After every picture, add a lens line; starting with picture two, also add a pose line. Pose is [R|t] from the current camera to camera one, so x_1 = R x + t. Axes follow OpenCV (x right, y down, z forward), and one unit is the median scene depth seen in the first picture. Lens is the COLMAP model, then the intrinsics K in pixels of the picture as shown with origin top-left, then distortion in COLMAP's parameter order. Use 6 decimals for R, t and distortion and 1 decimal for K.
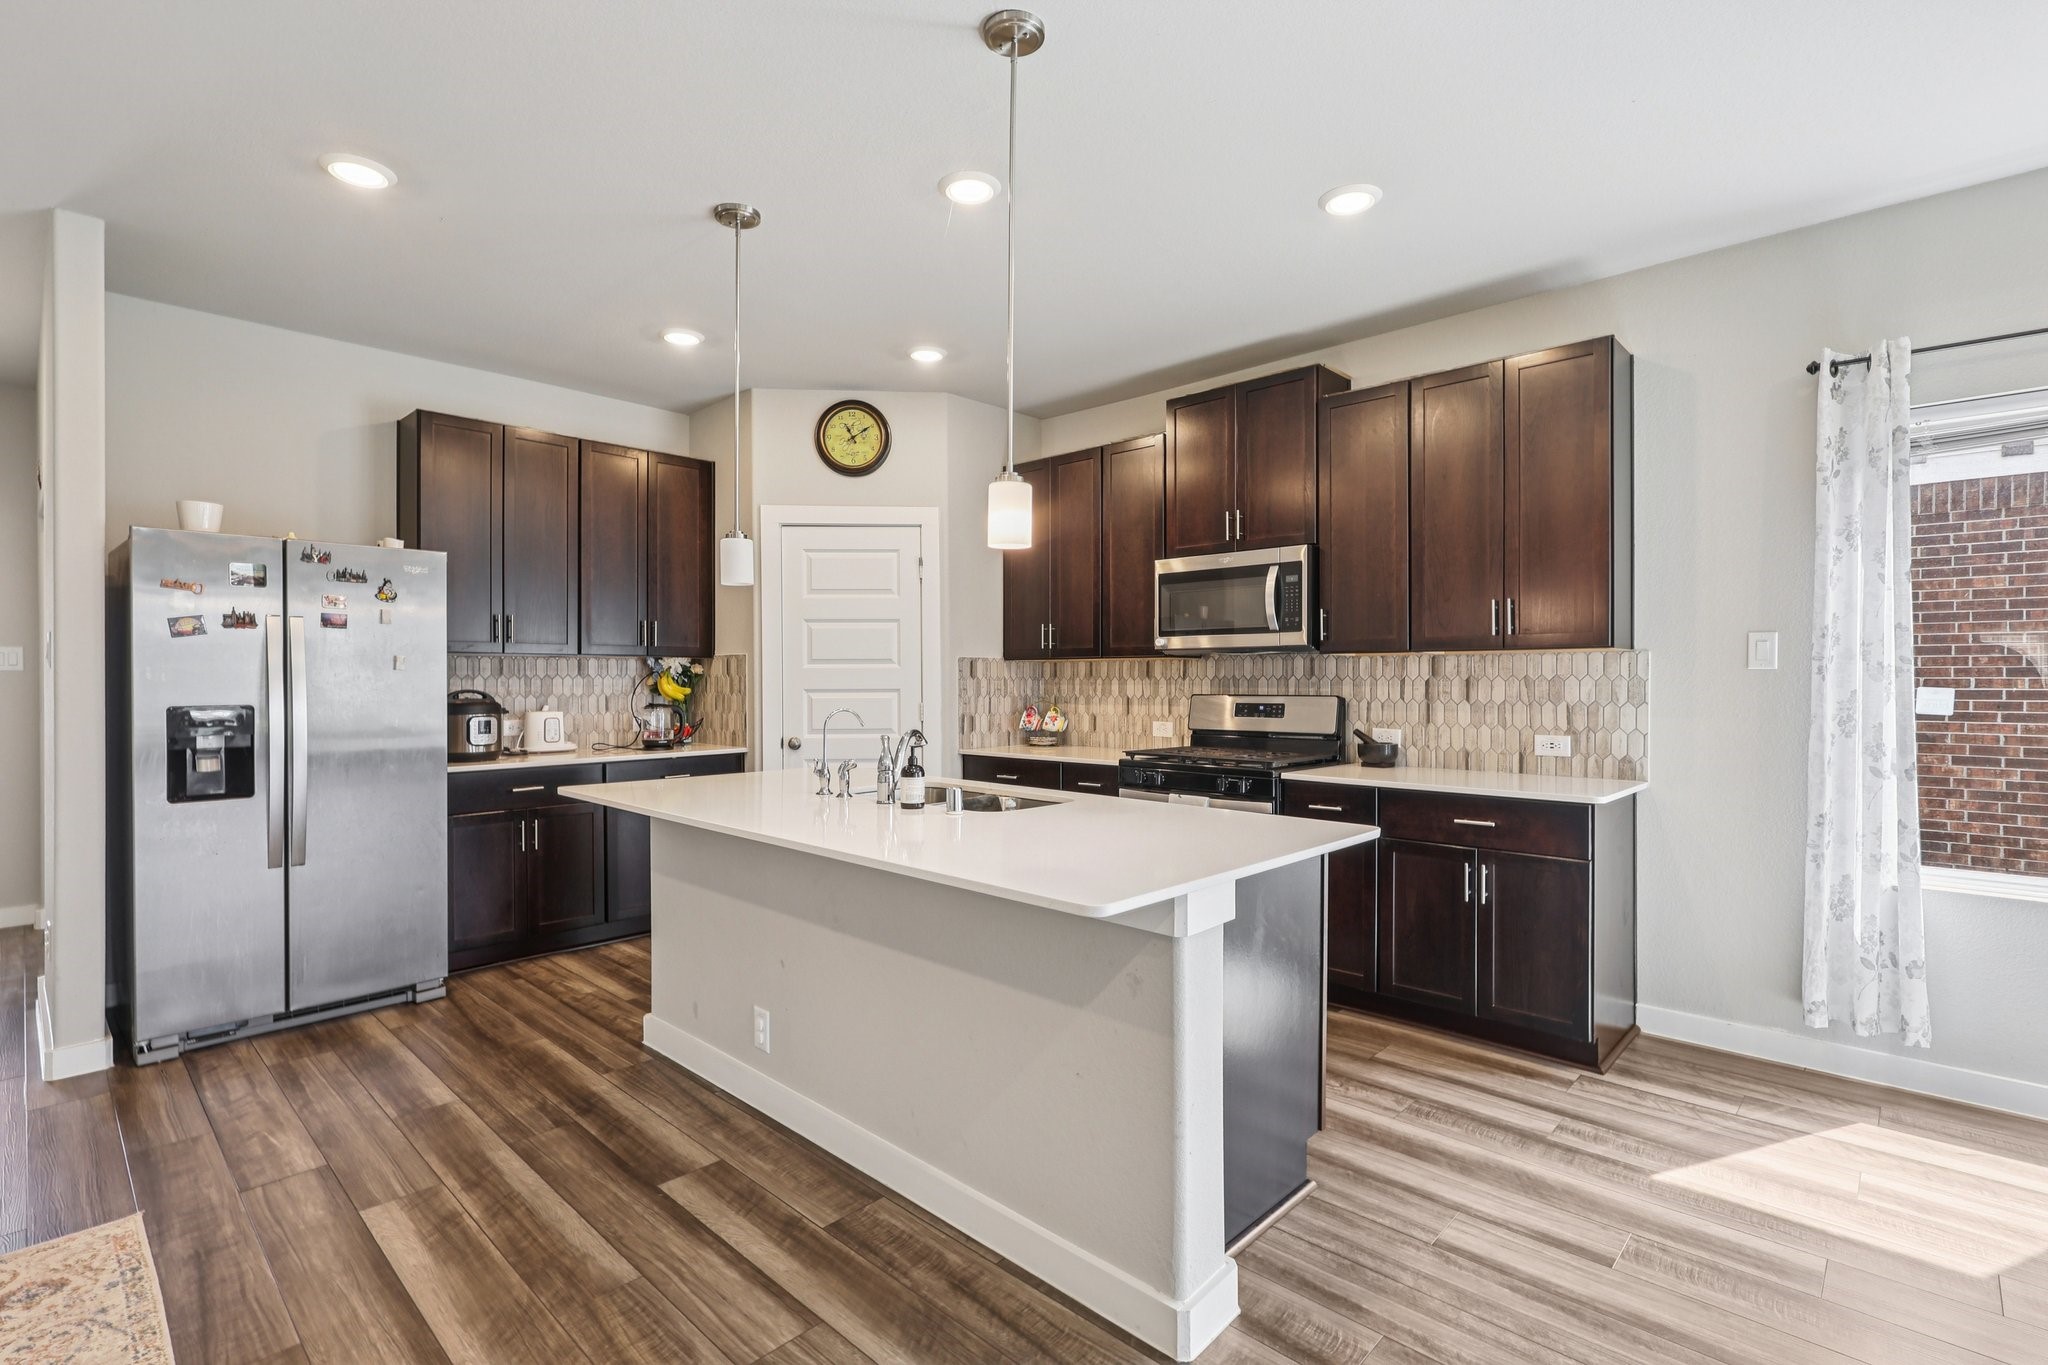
lens RADIAL K [[951.2, 0, 1022.1], [0, 951.2, 679.7], [0, 0, 1]] dist [0.001296, 0.000102]
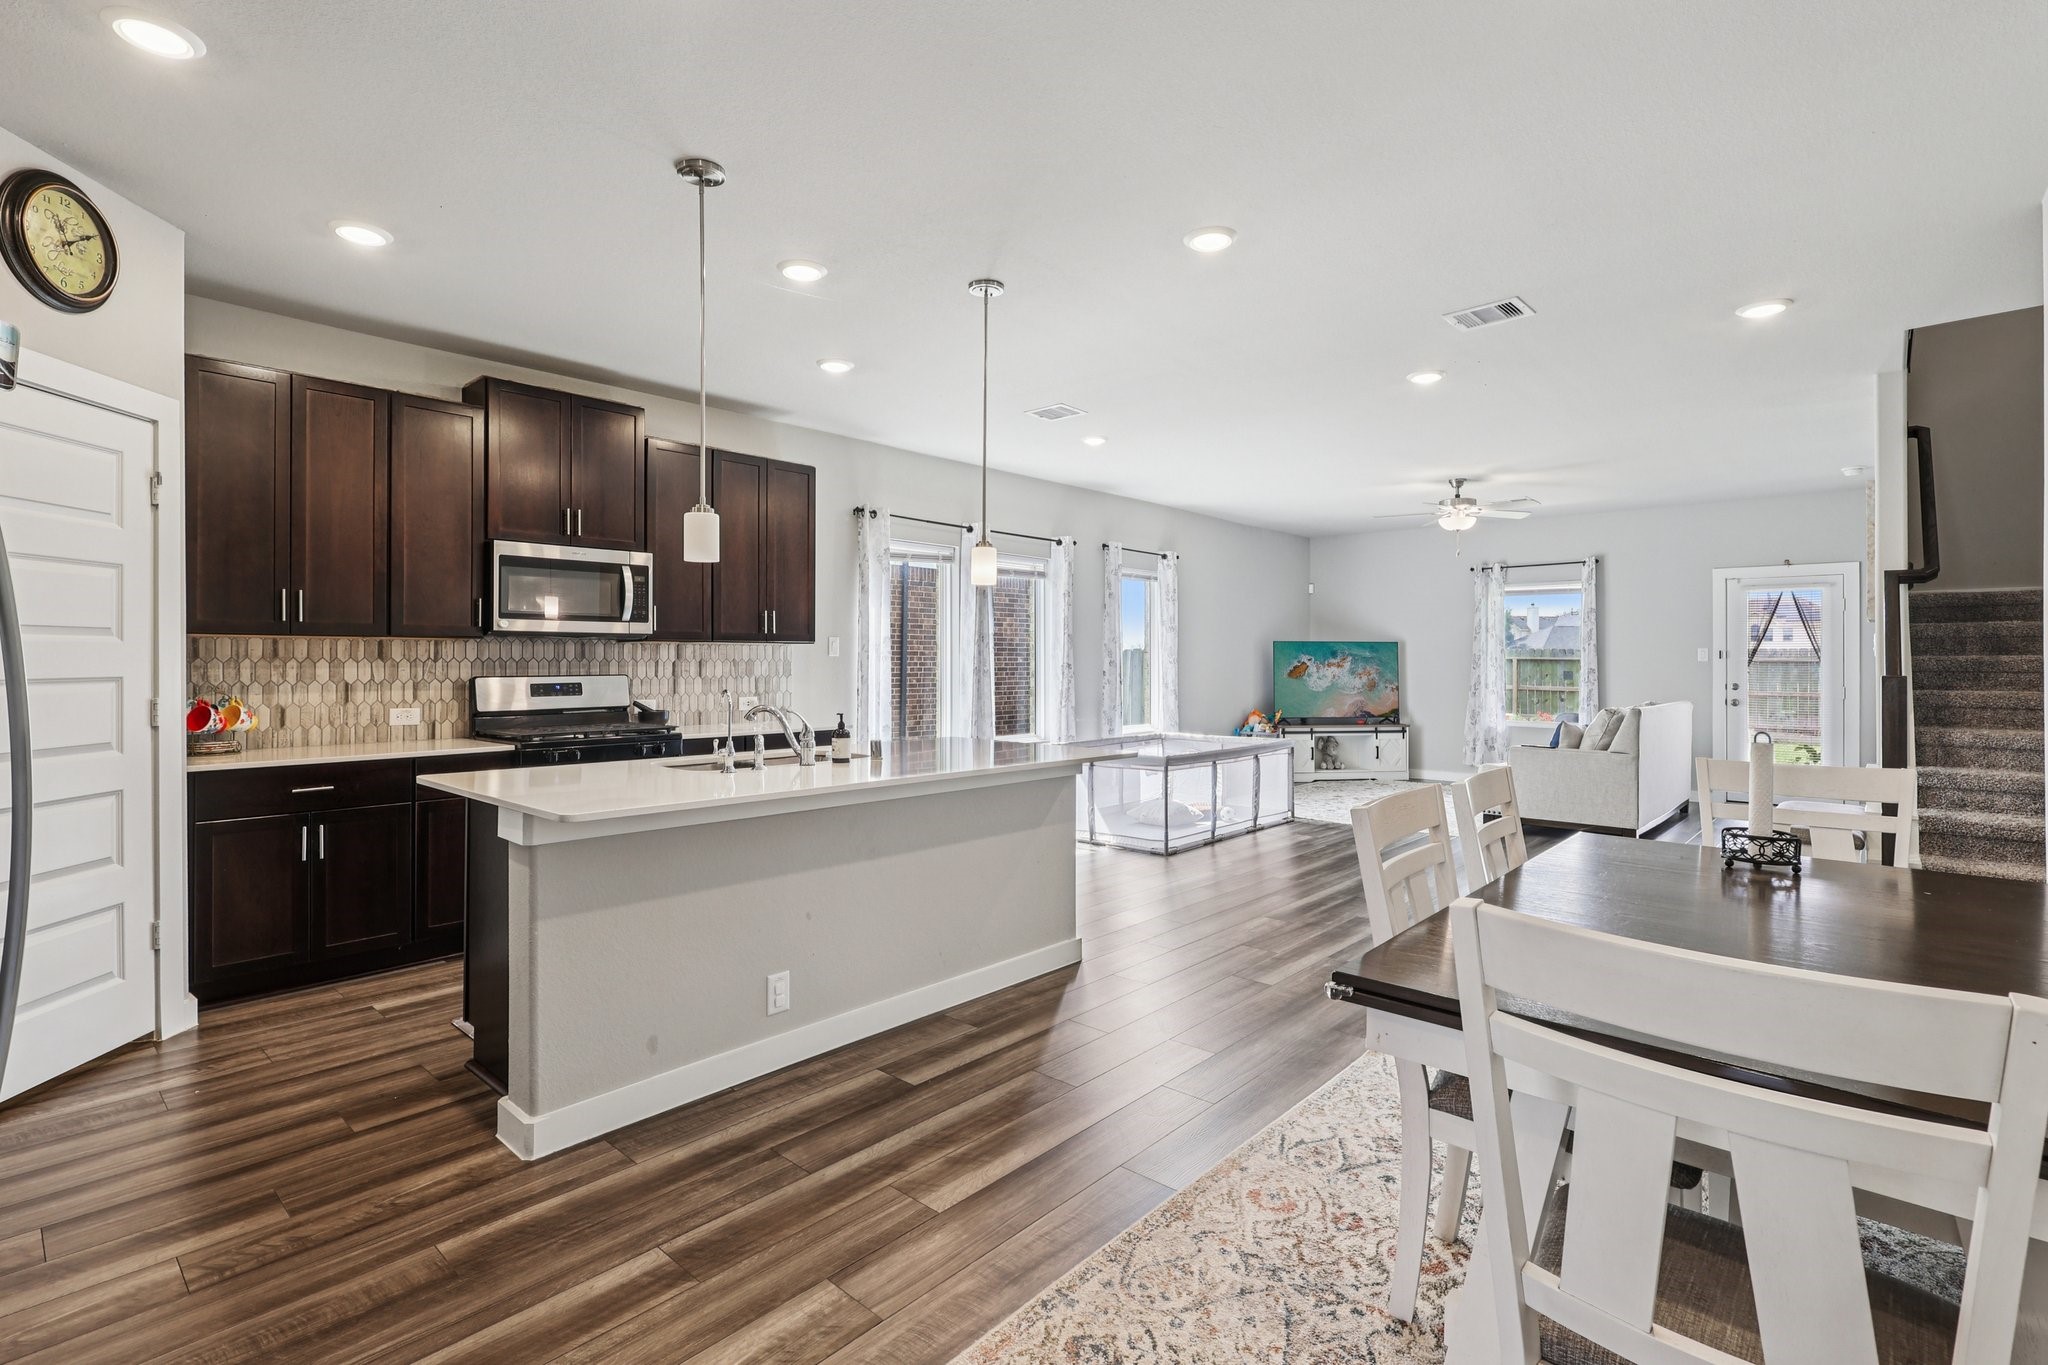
lens RADIAL K [[954.2, 0, 1025.0], [0, 954.2, 656.4], [0, 0, 1]] dist [0.000119, 0.000035]
pose [[-0.026994, 0.005377, 0.999621, -1.142612], [-0.000009, 0.999986, -0.005379, -0.000450], [-0.999636, -0.000155, -0.026993, 0.643252]]
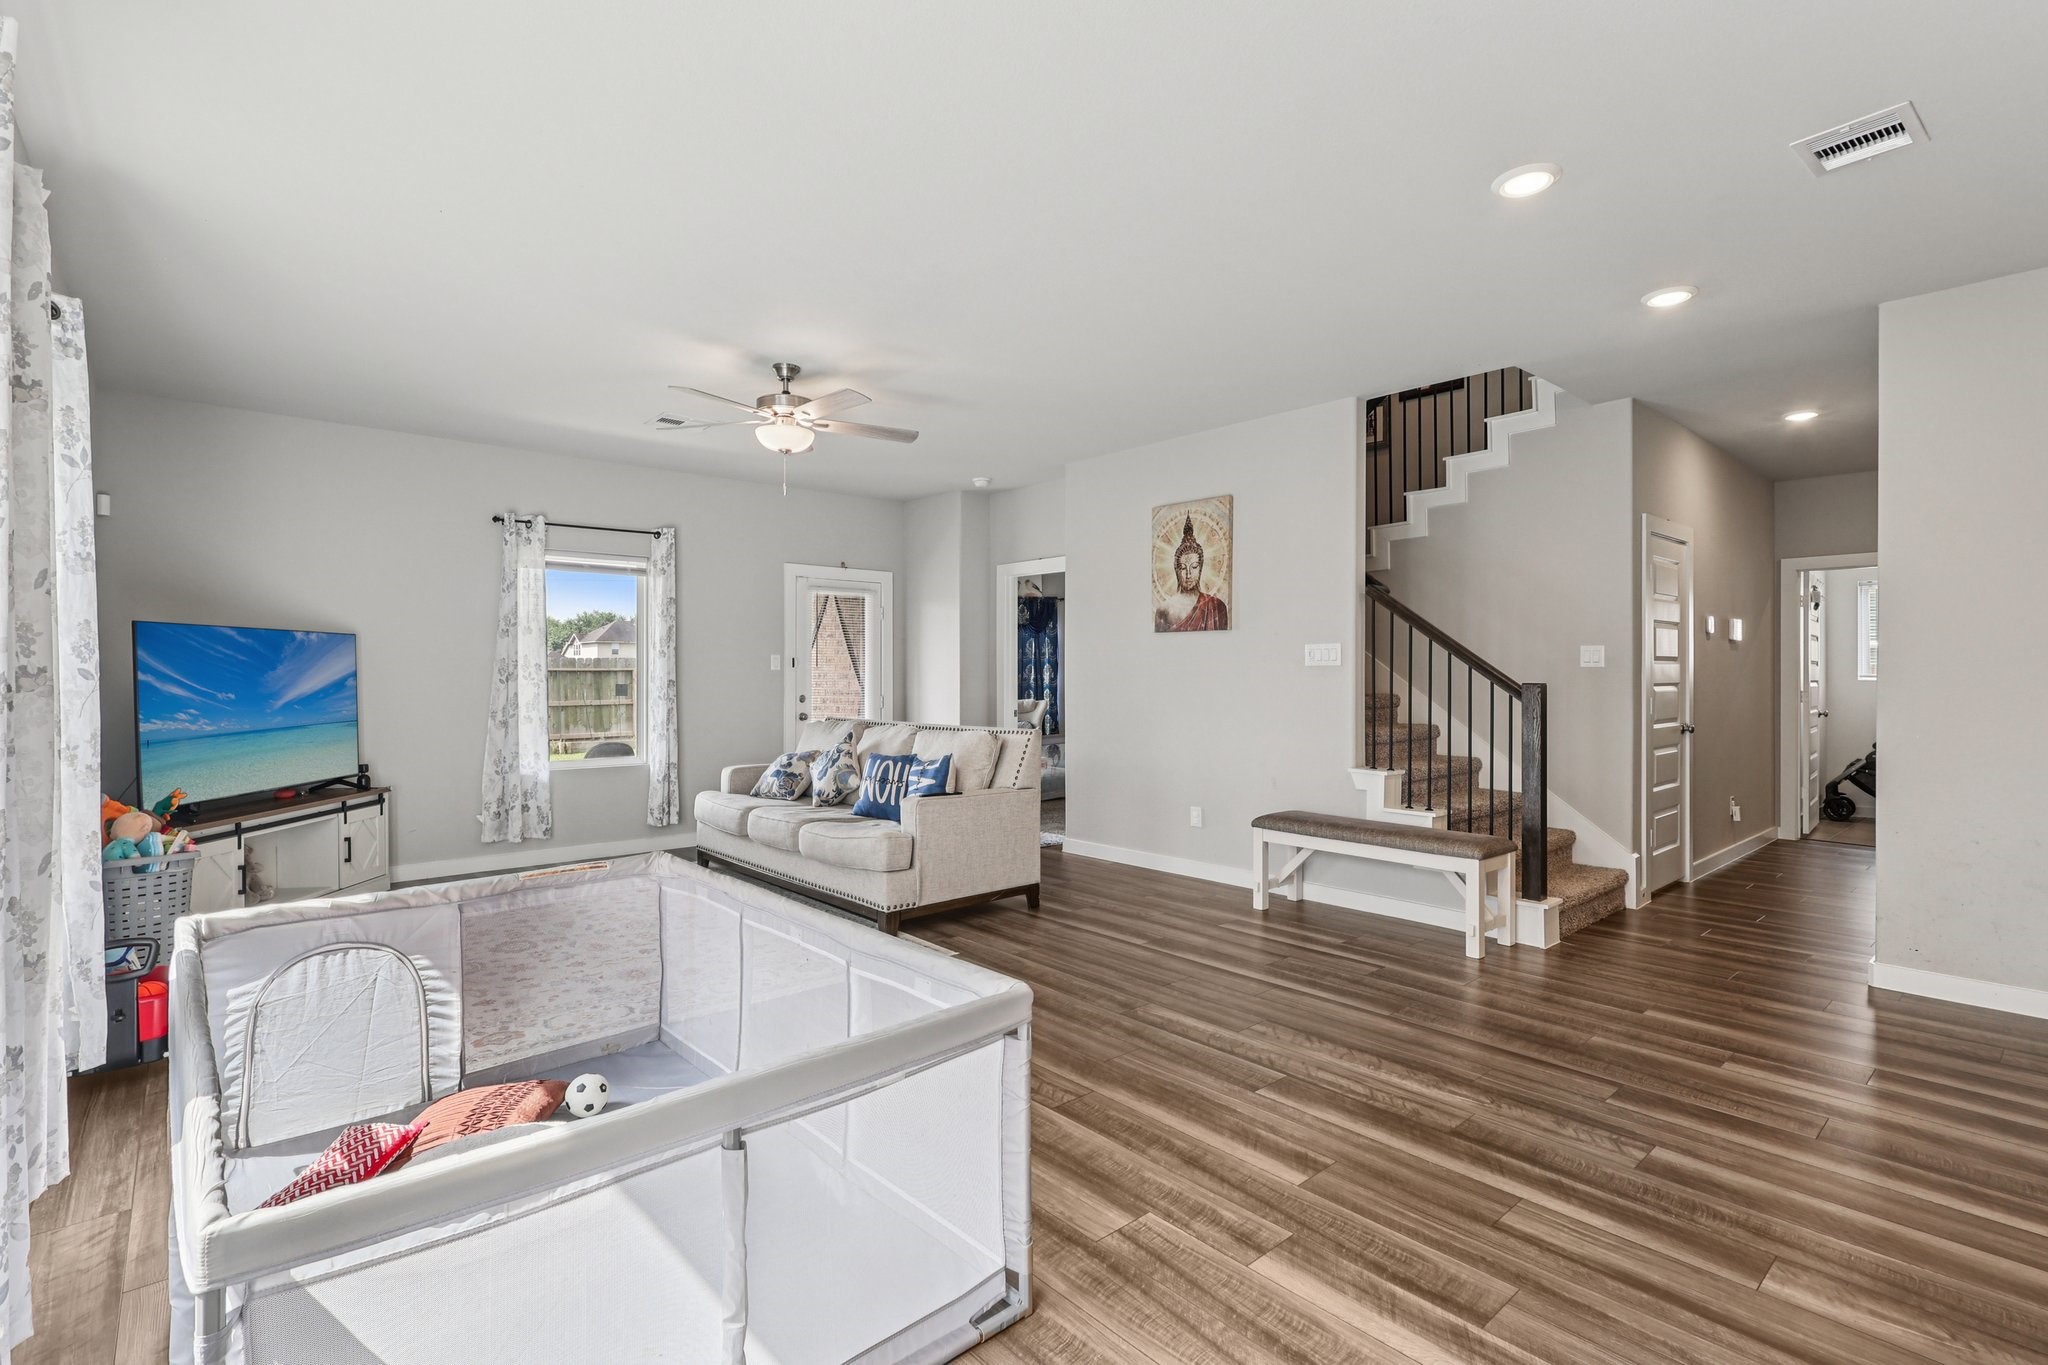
lens RADIAL K [[951.2, 0, 1022.1], [0, 951.2, 679.7], [0, 0, 1]] dist [0.001296, 0.000102]
pose [[-0.996106, 0.000086, 0.088164, 0.697354], [0.001040, 0.999941, 0.010776, -0.001926], [-0.088158, 0.010825, -0.996048, 0.882622]]
